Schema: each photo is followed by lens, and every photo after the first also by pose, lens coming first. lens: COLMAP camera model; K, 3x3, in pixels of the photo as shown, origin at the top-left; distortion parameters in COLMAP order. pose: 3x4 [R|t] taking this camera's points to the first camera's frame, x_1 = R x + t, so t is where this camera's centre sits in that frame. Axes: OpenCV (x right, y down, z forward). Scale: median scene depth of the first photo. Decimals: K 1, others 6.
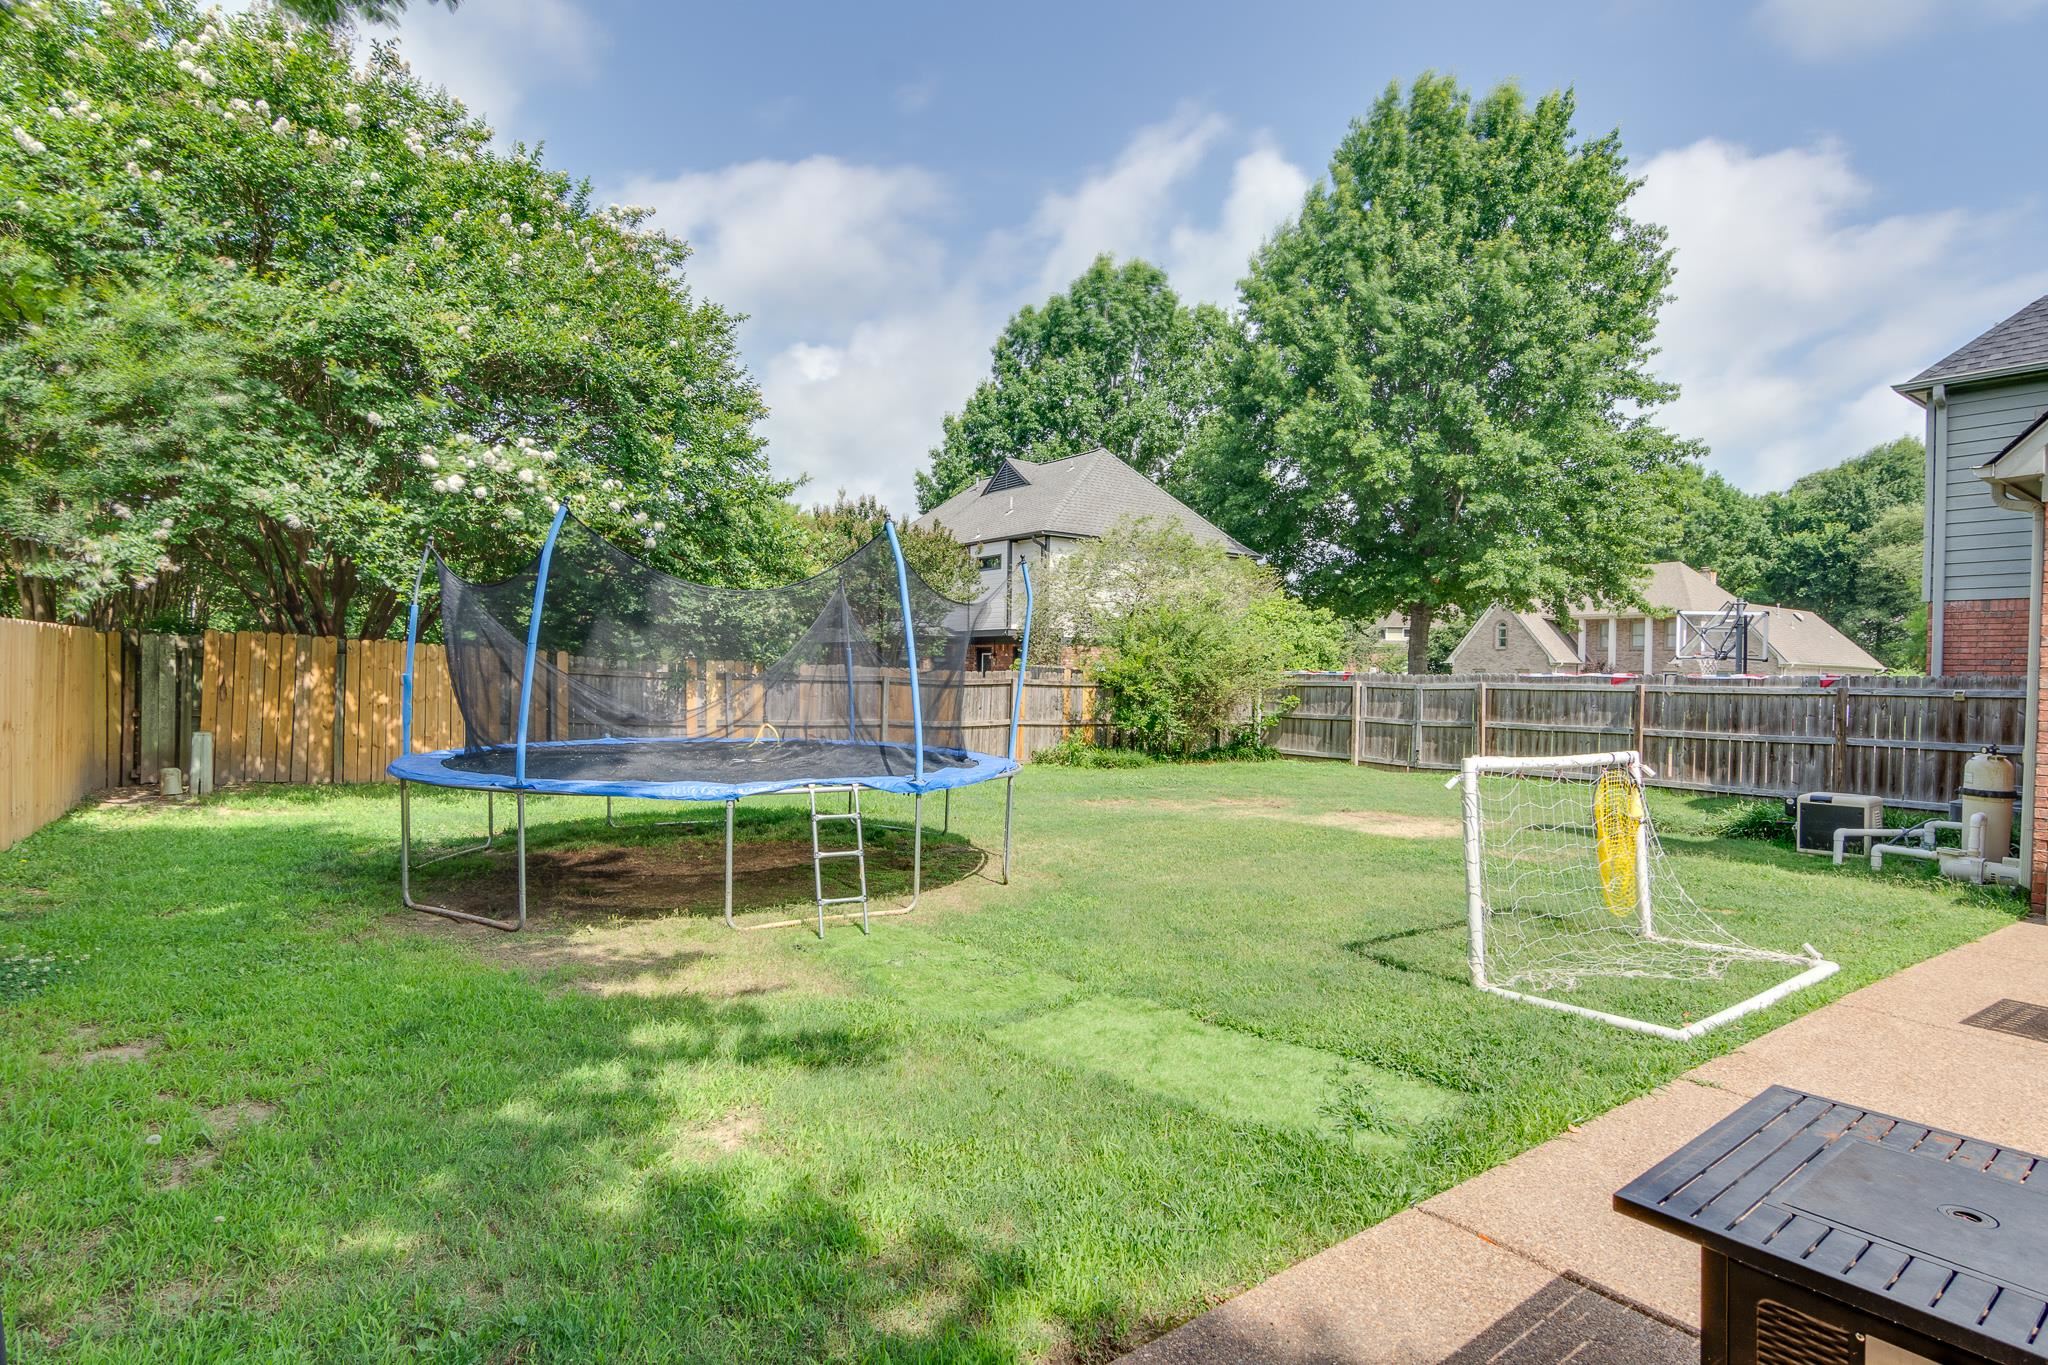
lens RADIAL K [[1037.8, 0, 1018.2], [0, 1037.8, 674.2], [0, 0, 1]] dist [-0.004160, 0.002799]
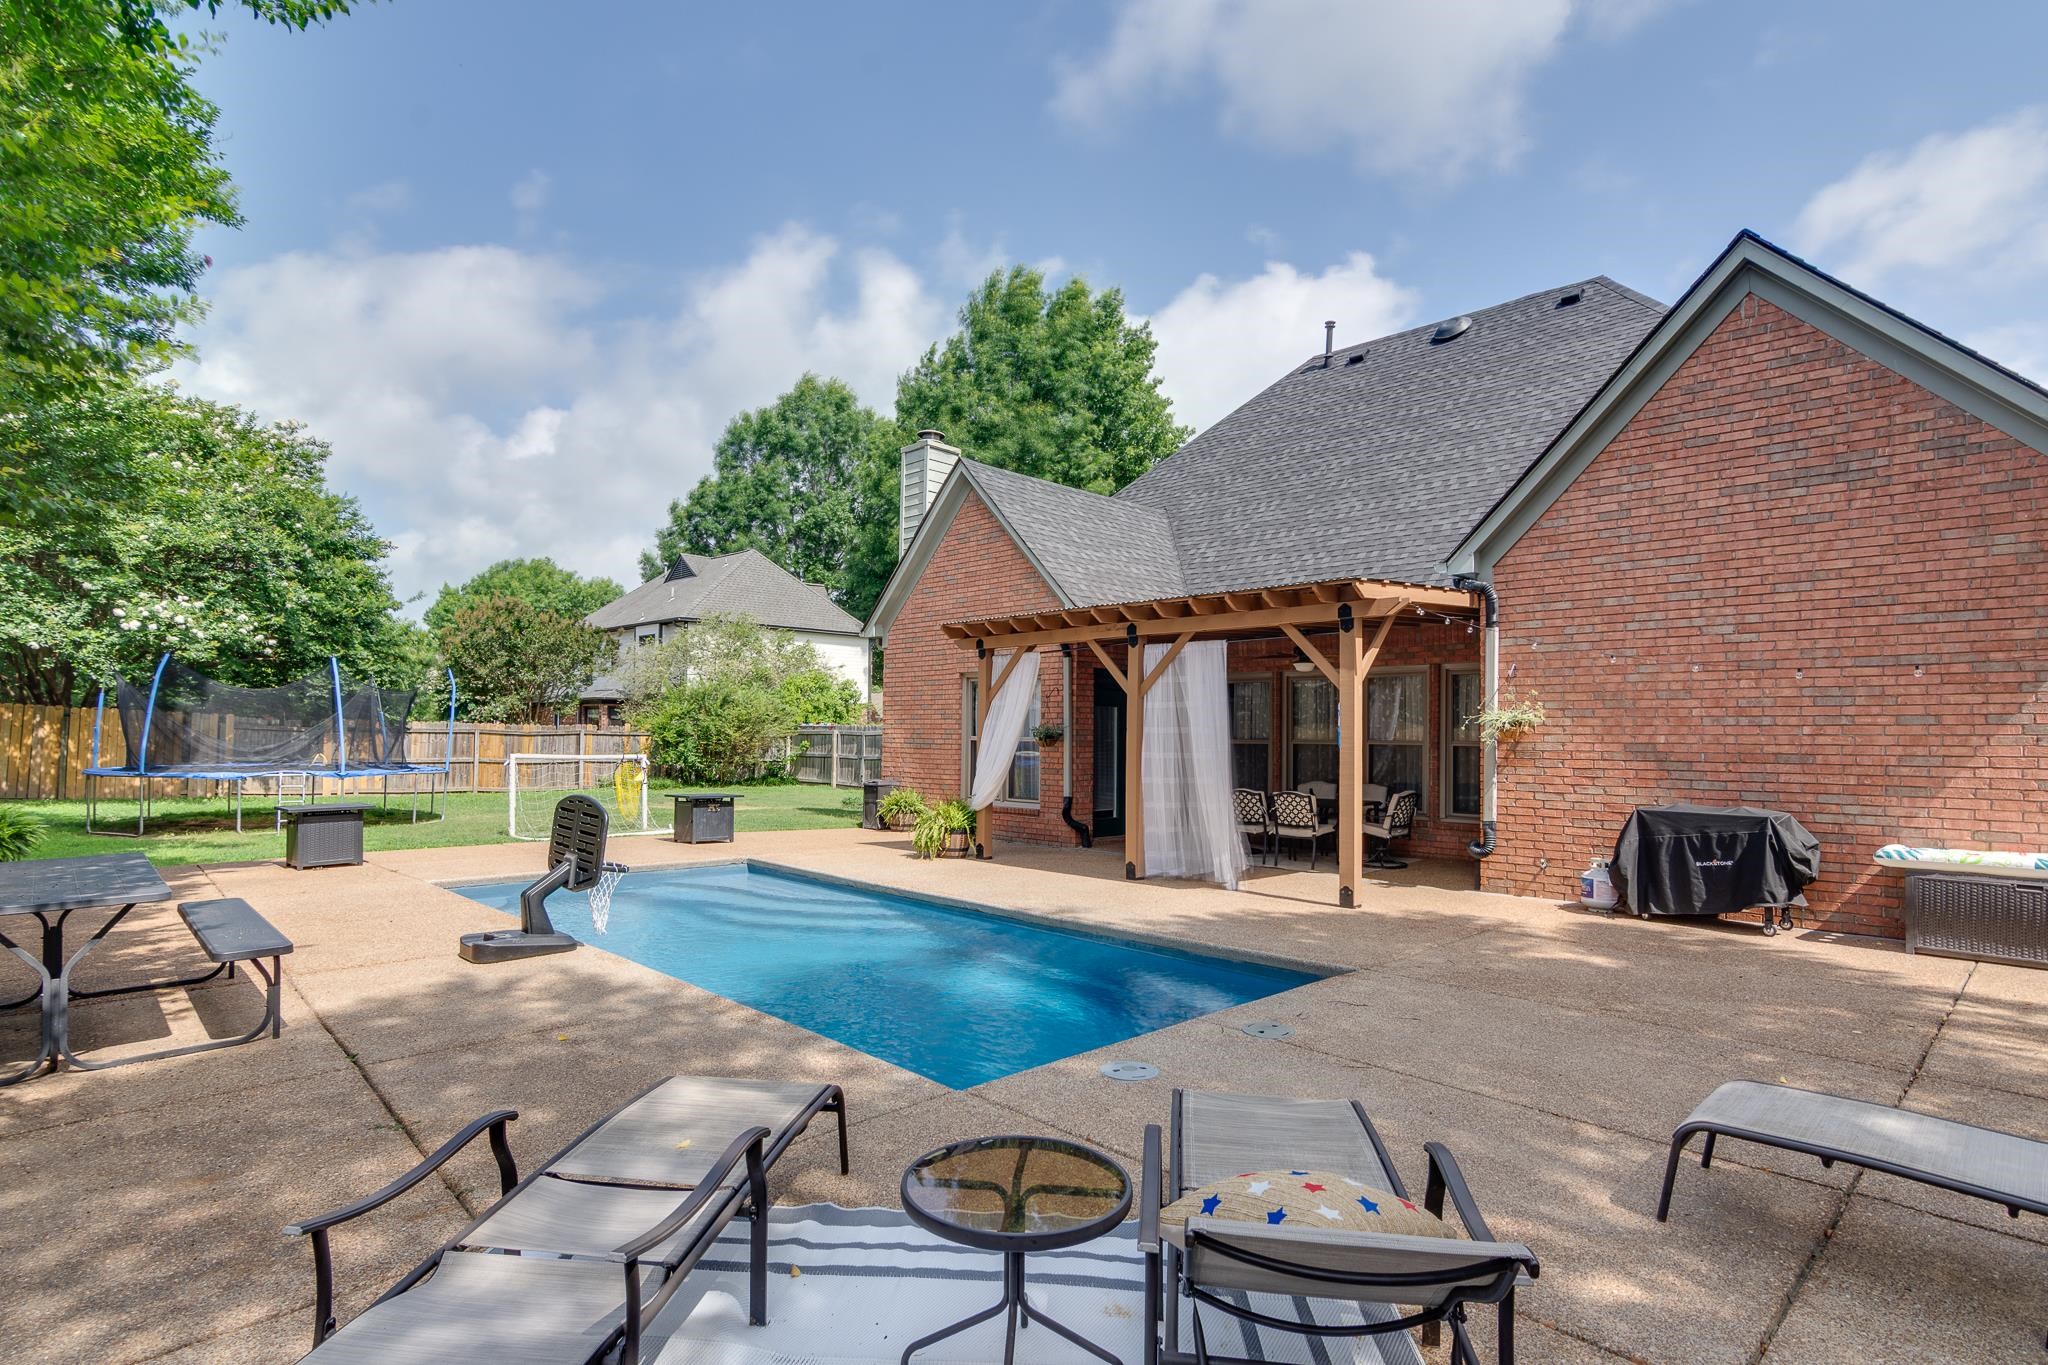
lens RADIAL K [[1037.8, 0, 1008.6], [0, 1037.8, 686.5], [0, 0, 1]] dist [-0.004160, 0.002799]
pose [[0.988927, -0.001188, 0.148401, 0.551055], [0.007242, 0.999163, -0.040258, 0.008969], [-0.148229, 0.040887, 0.988108, -0.801177]]
